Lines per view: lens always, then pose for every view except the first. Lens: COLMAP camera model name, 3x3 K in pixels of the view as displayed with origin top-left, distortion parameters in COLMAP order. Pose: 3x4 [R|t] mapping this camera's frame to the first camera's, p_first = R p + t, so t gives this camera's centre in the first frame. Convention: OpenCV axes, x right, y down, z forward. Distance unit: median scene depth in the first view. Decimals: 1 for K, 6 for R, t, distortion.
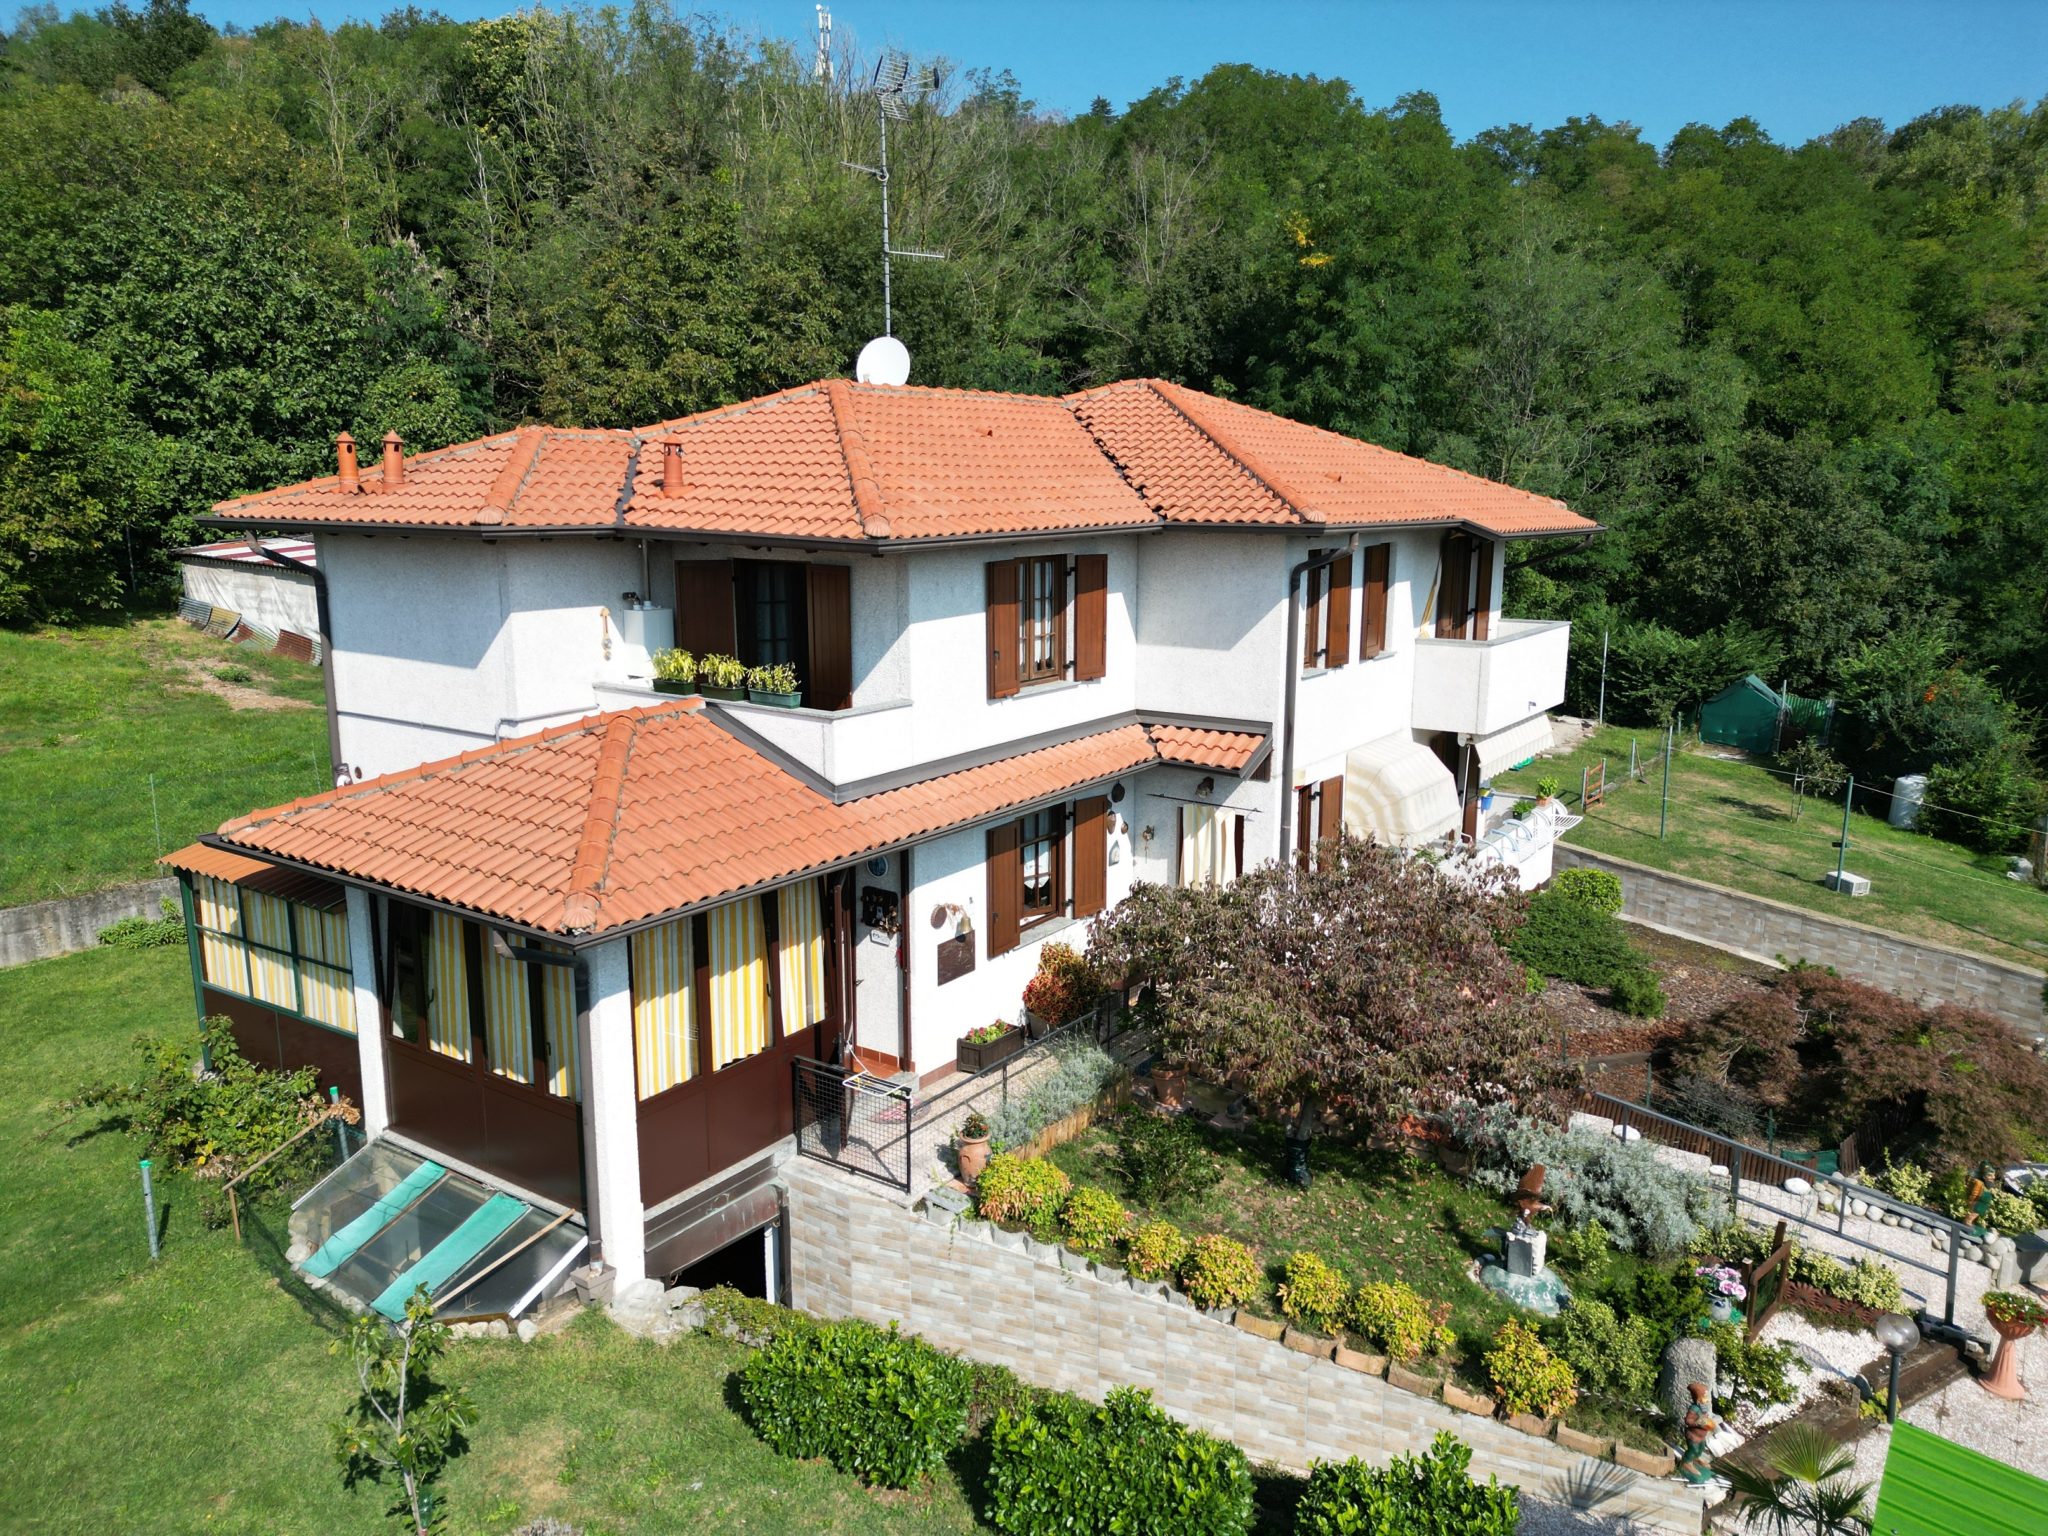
lens RADIAL K [[1424.9, 0, 1024.0], [0, 1424.9, 768.0], [0, 0, 1]] dist [0.074051, -0.066778]
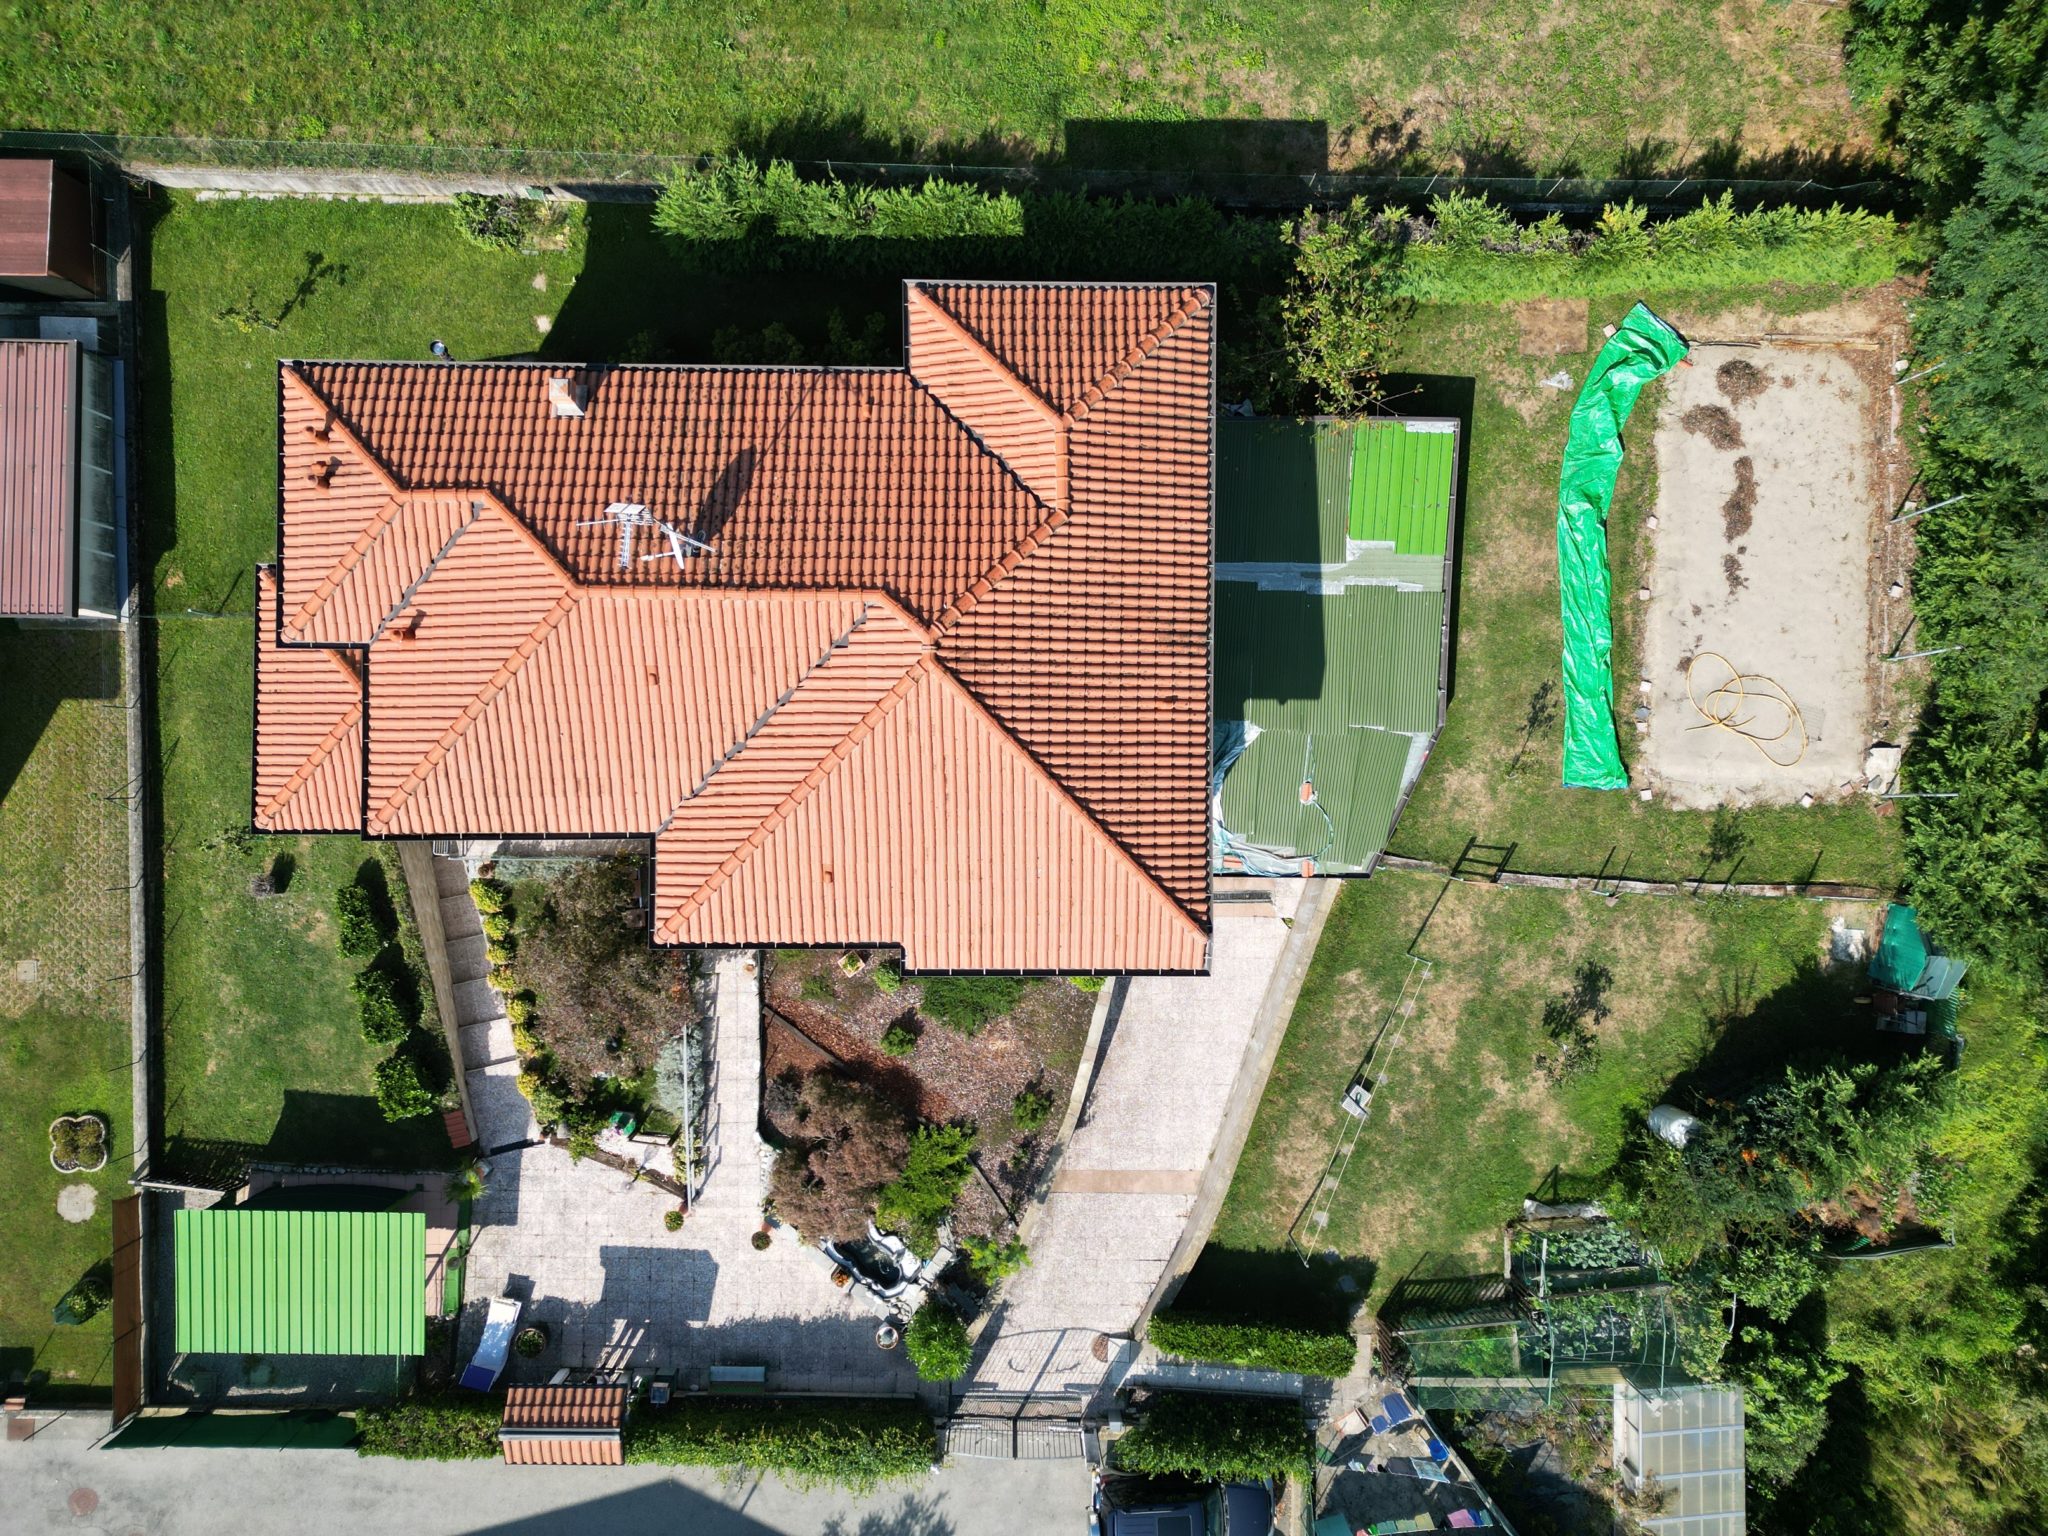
lens RADIAL K [[1424.9, 0, 1024.0], [0, 1424.9, 768.0], [0, 0, 1]] dist [0.074051, -0.066778]
pose [[0.565104, 0.824792, -0.019363, 0.319731], [-0.156539, 0.130236, 0.979048, -1.903944], [0.810033, -0.550233, 0.202709, 1.130713]]
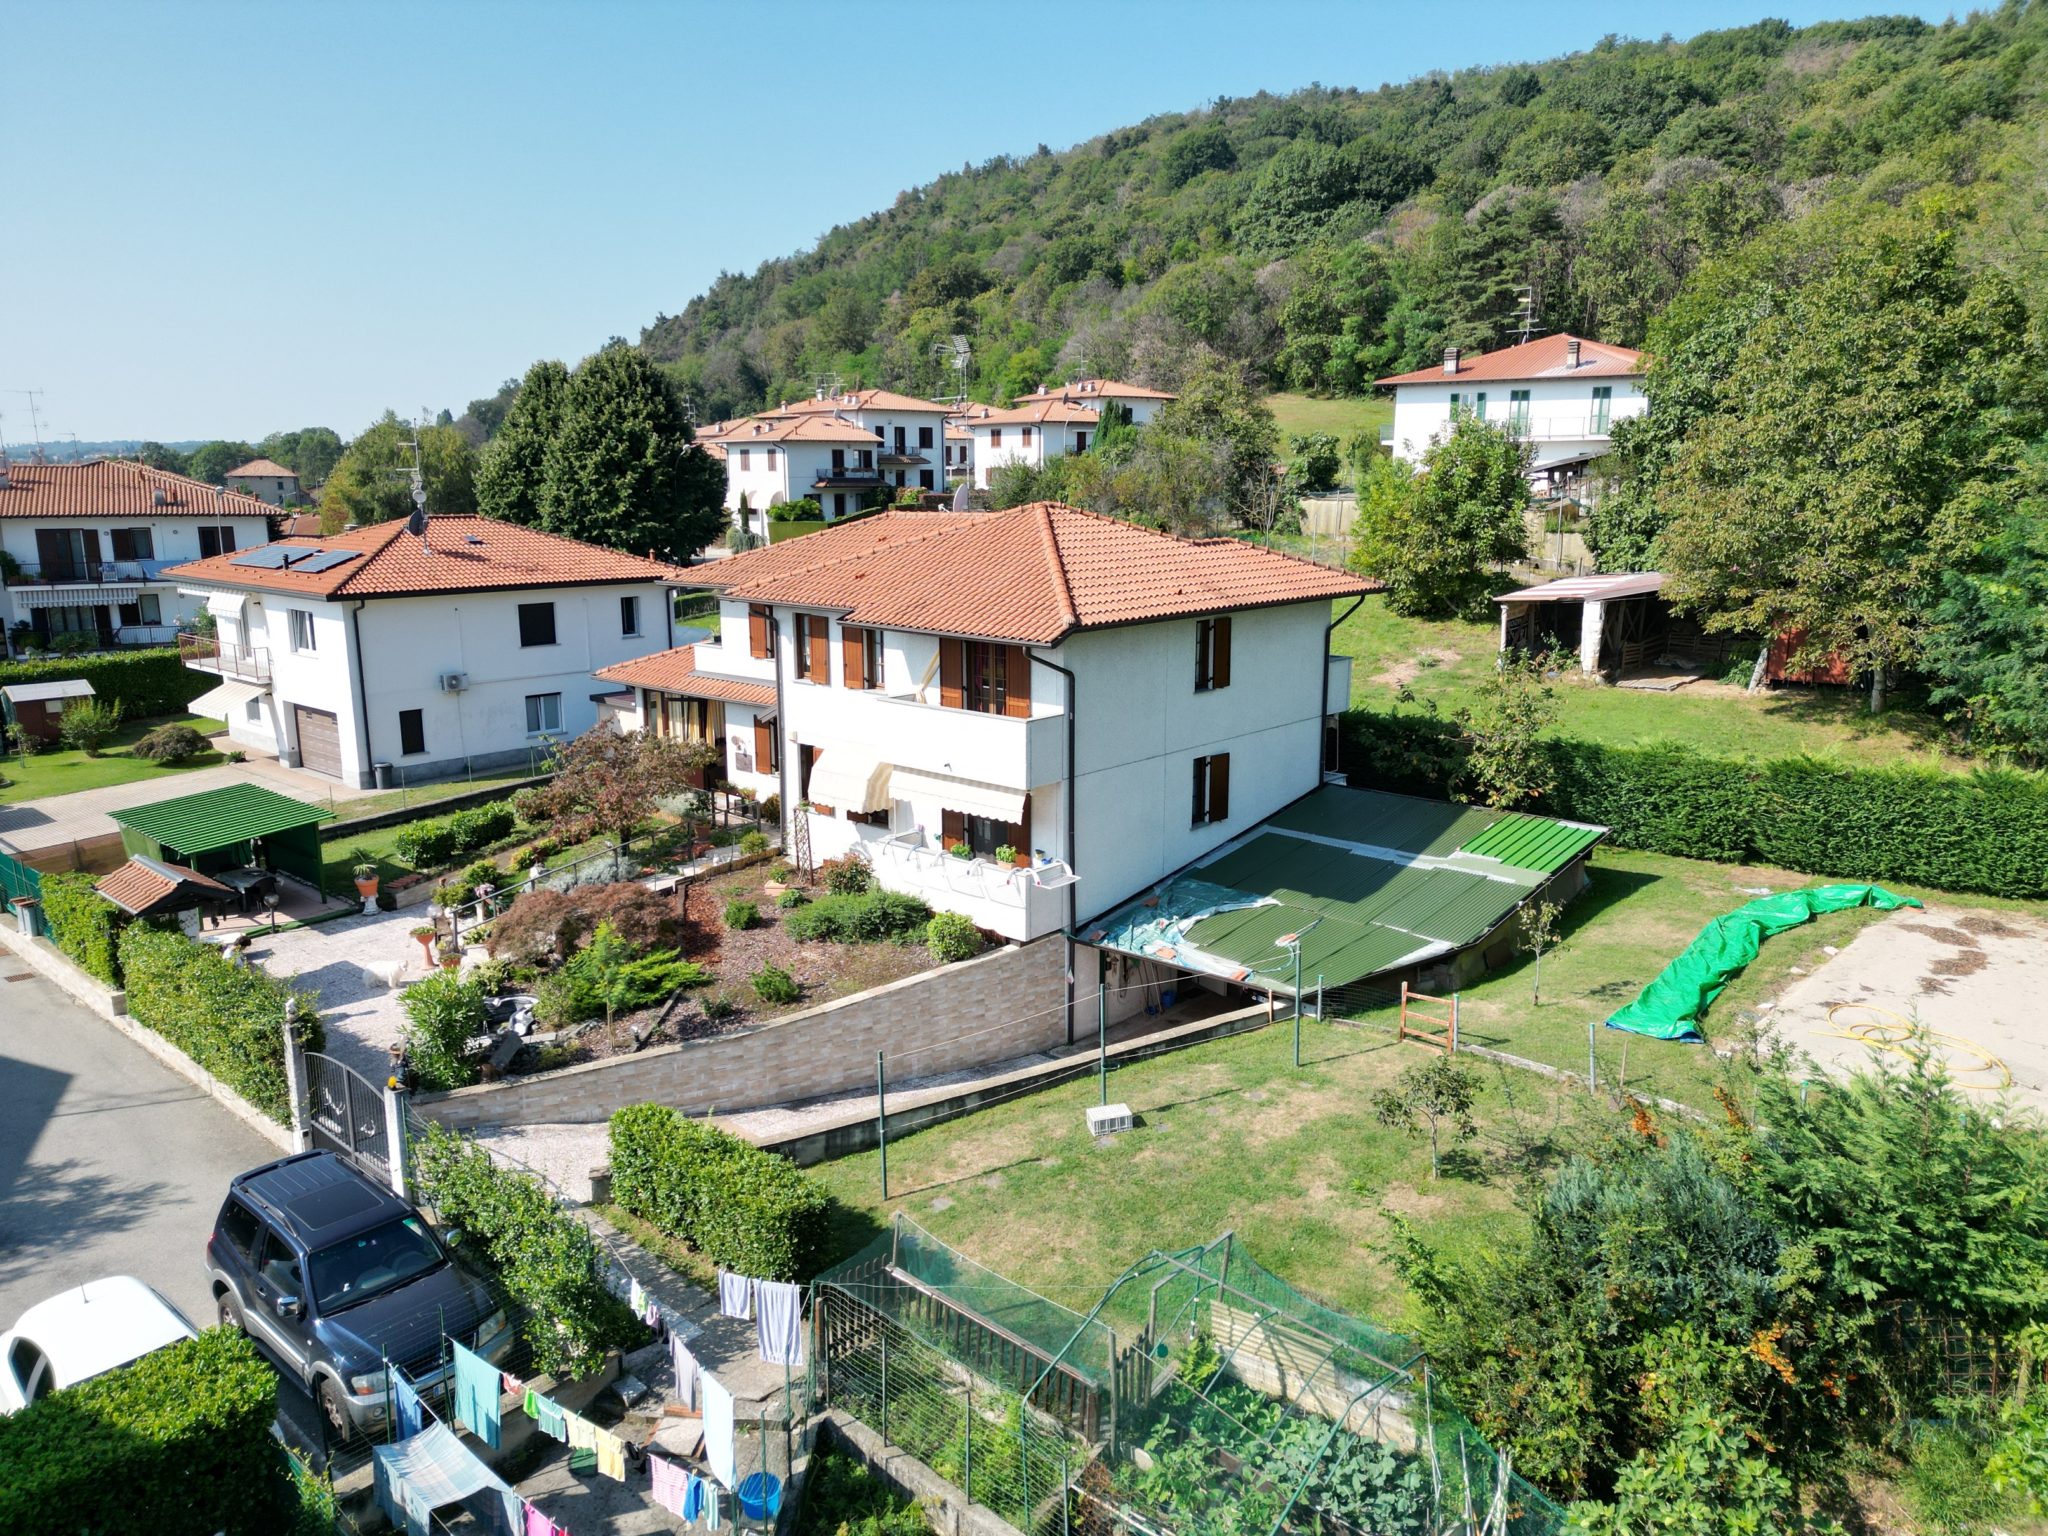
lens RADIAL K [[1424.9, 0, 1024.0], [0, 1424.9, 768.0], [0, 0, 1]] dist [0.074051, -0.066778]
pose [[-0.115144, 0.202315, -0.972528, 2.207853], [-0.186060, 0.957320, 0.221180, -0.469469], [0.975768, 0.206416, -0.072587, 1.631410]]
